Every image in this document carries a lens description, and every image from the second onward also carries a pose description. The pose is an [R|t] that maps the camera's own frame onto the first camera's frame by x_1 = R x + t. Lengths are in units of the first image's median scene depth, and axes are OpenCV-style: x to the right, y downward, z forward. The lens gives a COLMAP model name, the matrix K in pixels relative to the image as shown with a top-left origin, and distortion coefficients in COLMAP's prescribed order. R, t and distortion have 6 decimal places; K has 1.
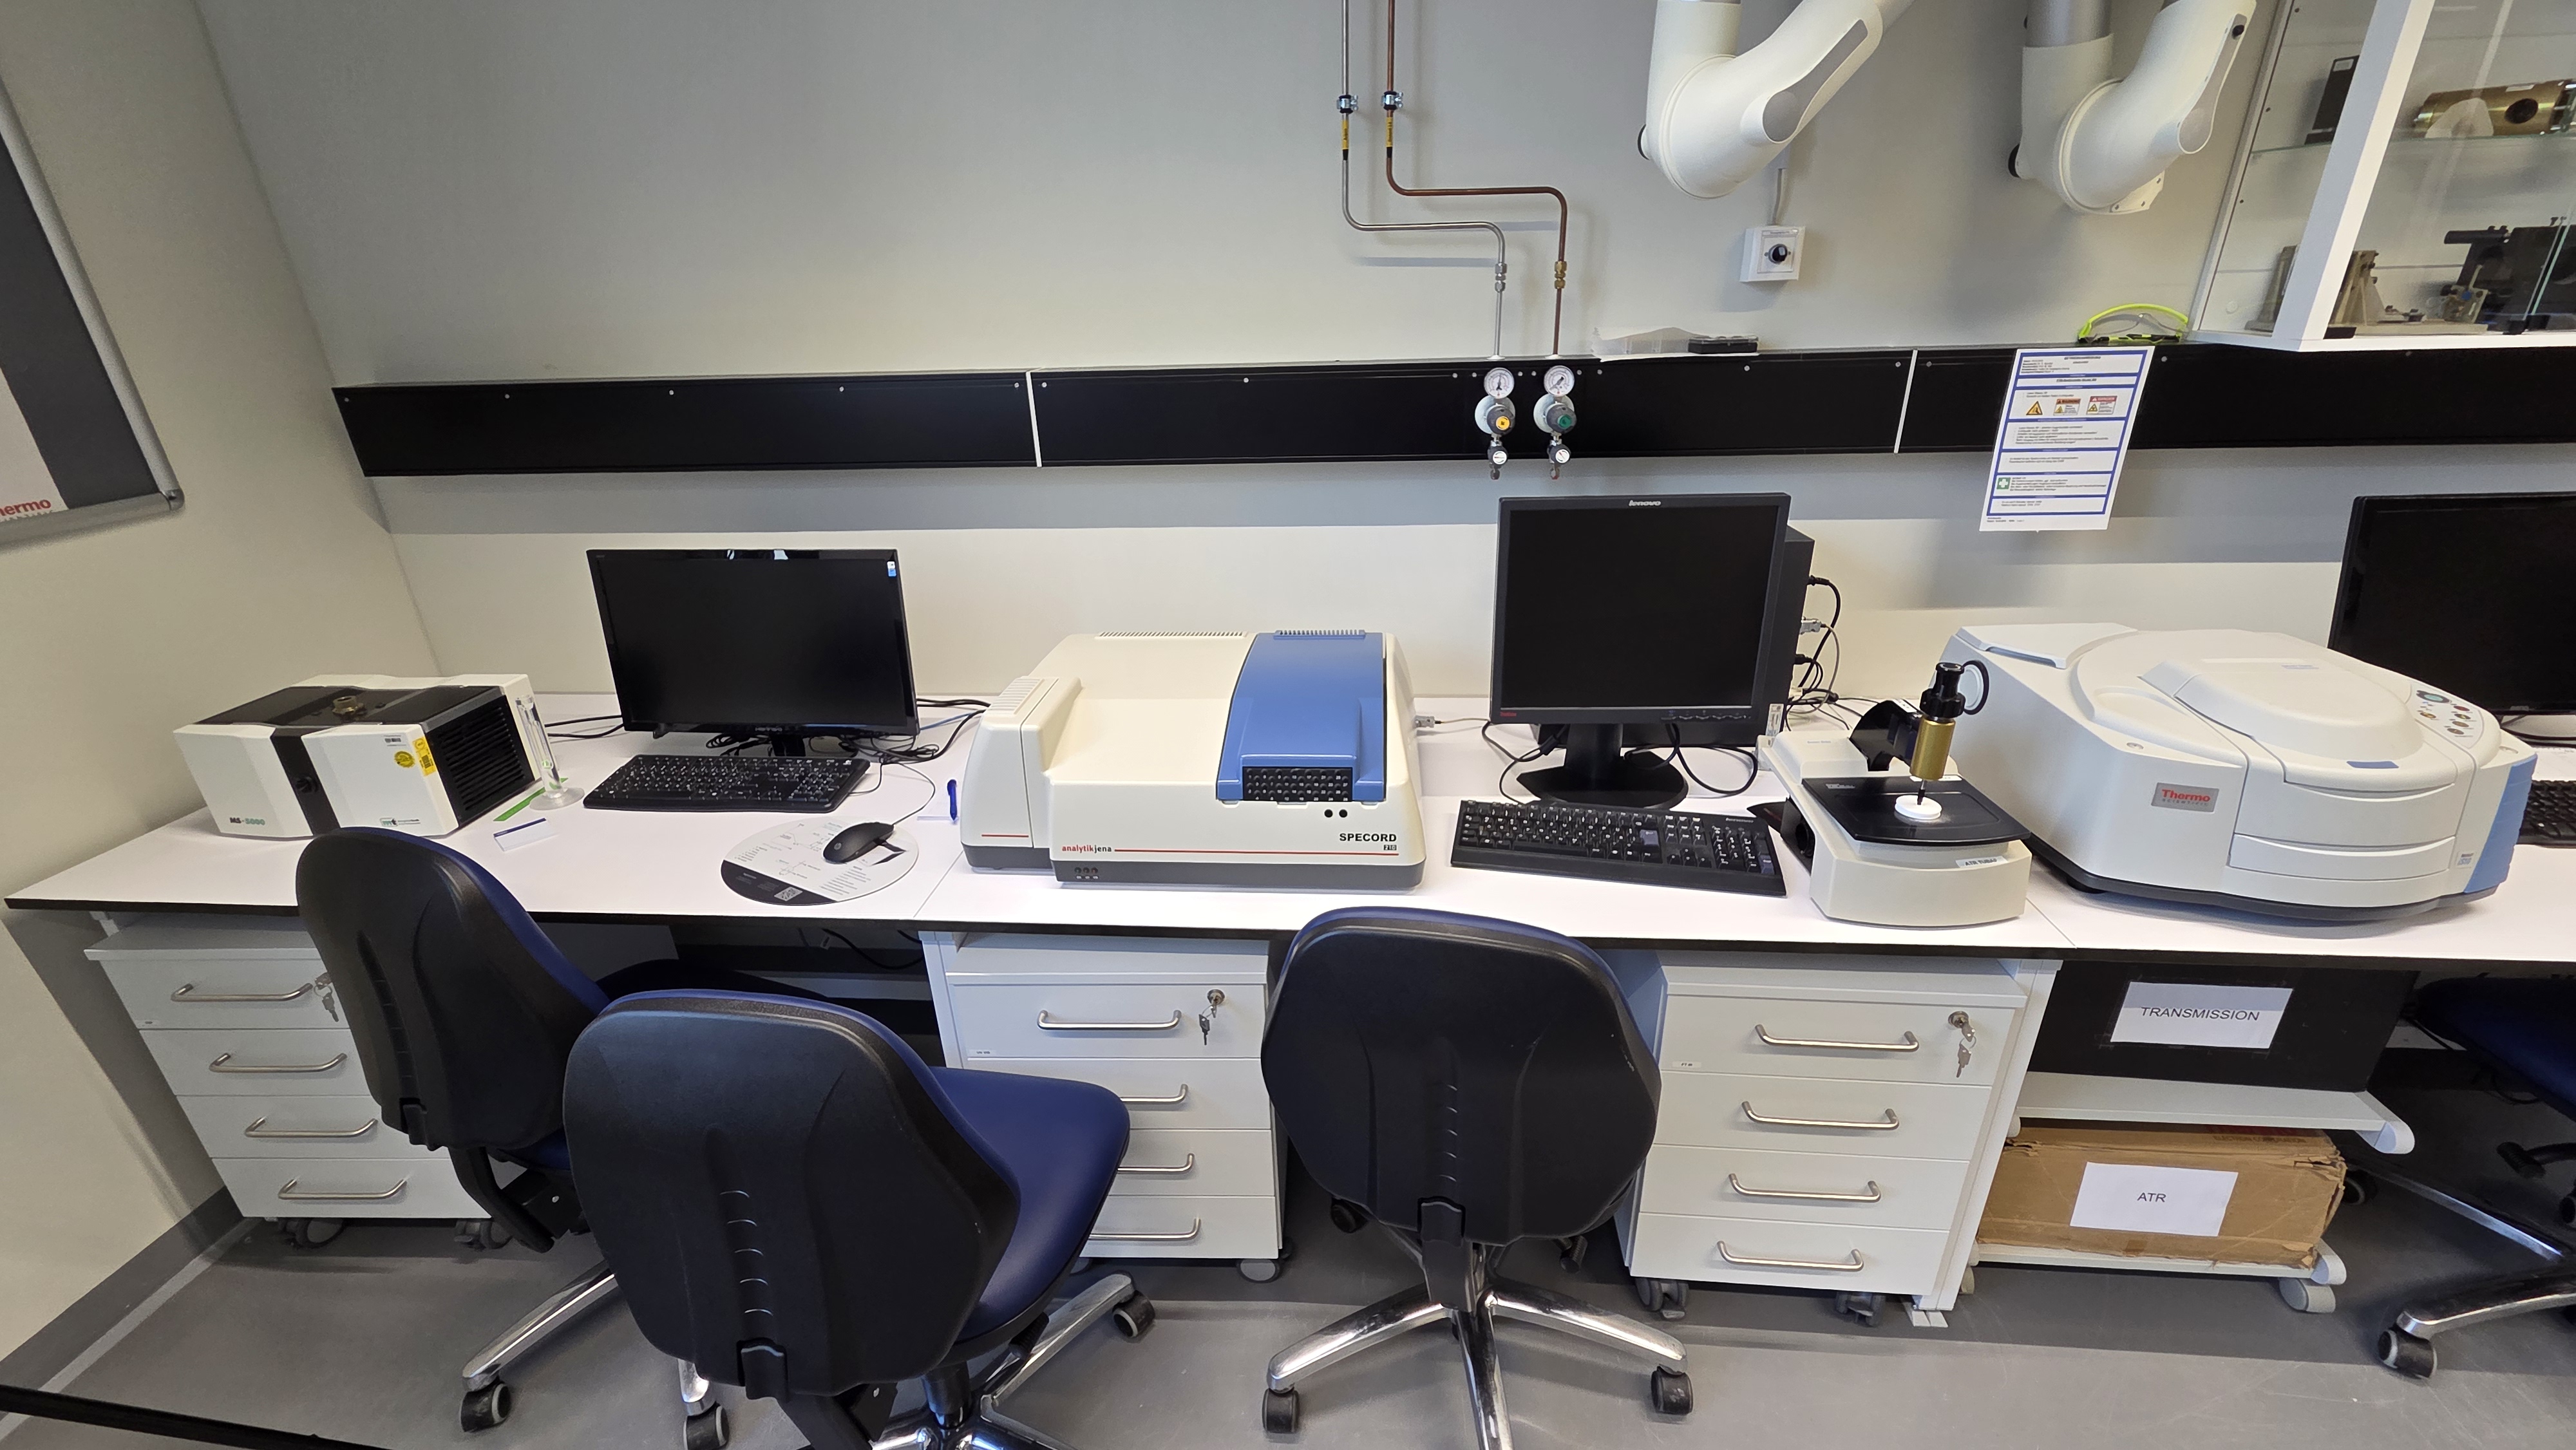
lens RADIAL K [[1053.7, 0, 1292.1], [0, 1053.7, 720.0], [0, 0, 1]] dist [0.001118, 0.000473]
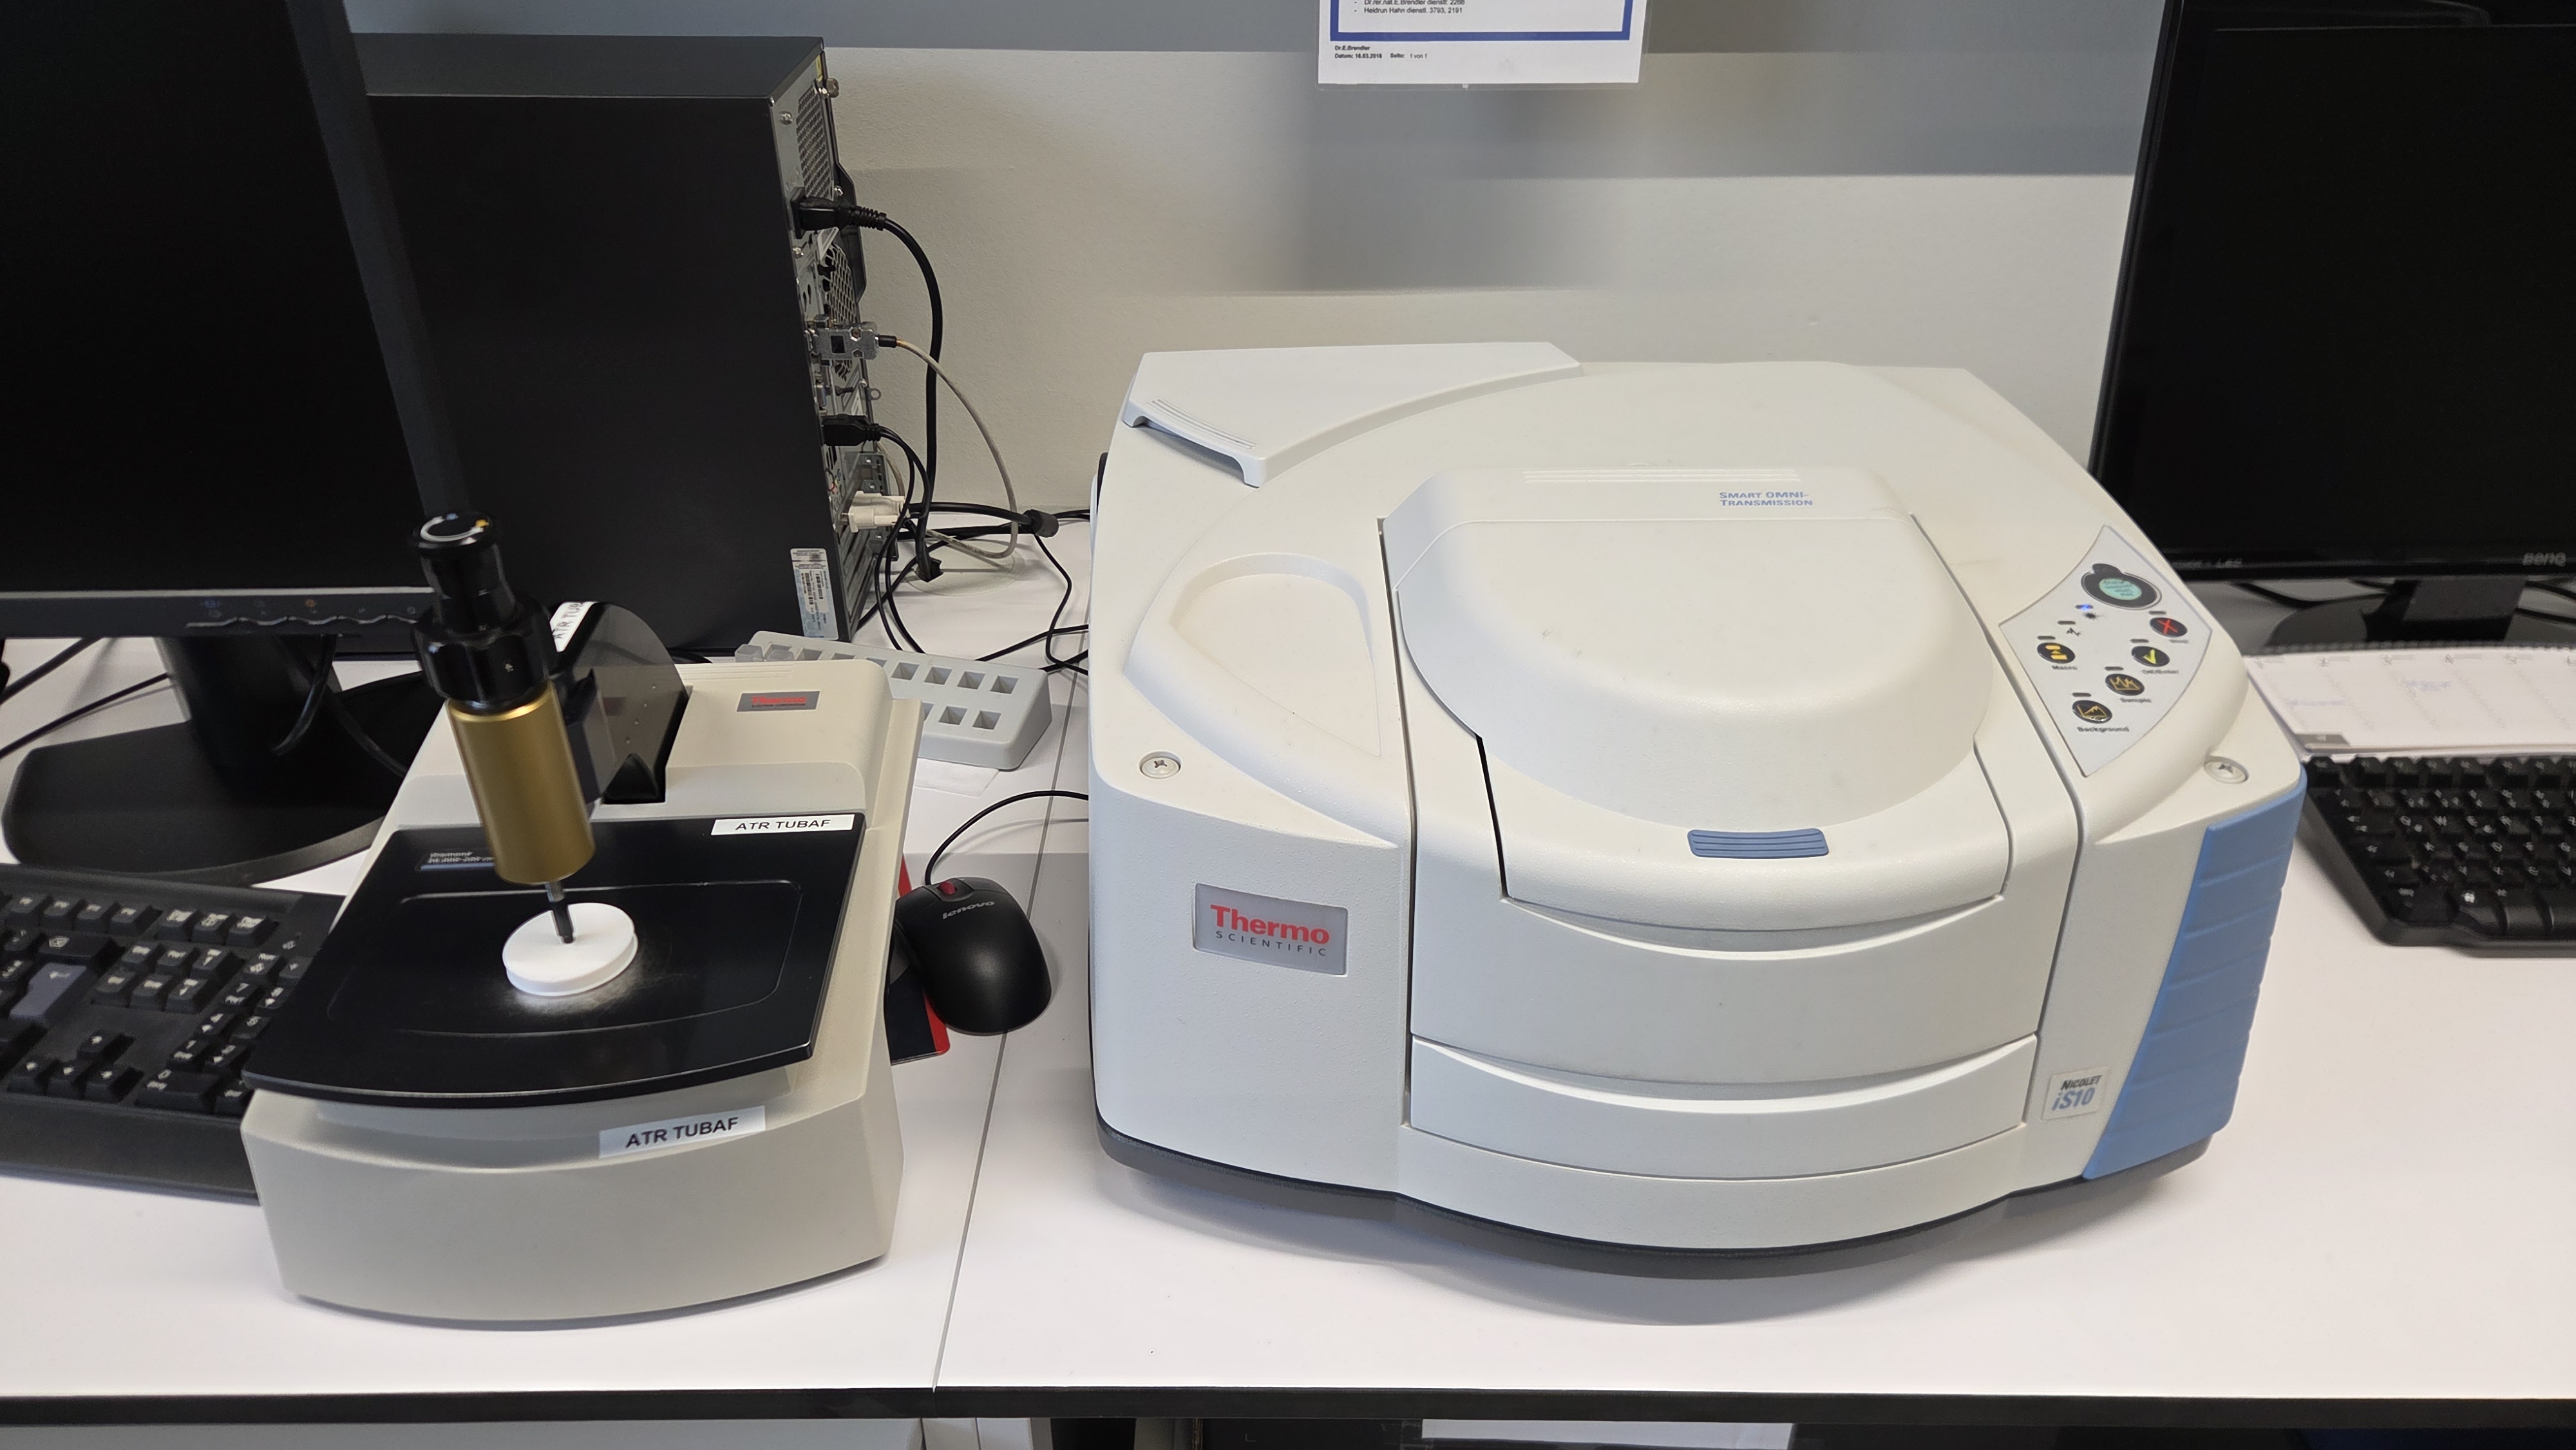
lens RADIAL K [[1726.7, 0, 1290.0], [0, 1726.7, 729.0], [0, 0, 1]] dist [0.063977, -0.037083]
pose [[0.995231, -0.019107, 0.095656, 0.710650], [0.003456, 0.986920, 0.161175, -0.063946], [-0.097484, -0.160076, 0.982279, 0.434843]]
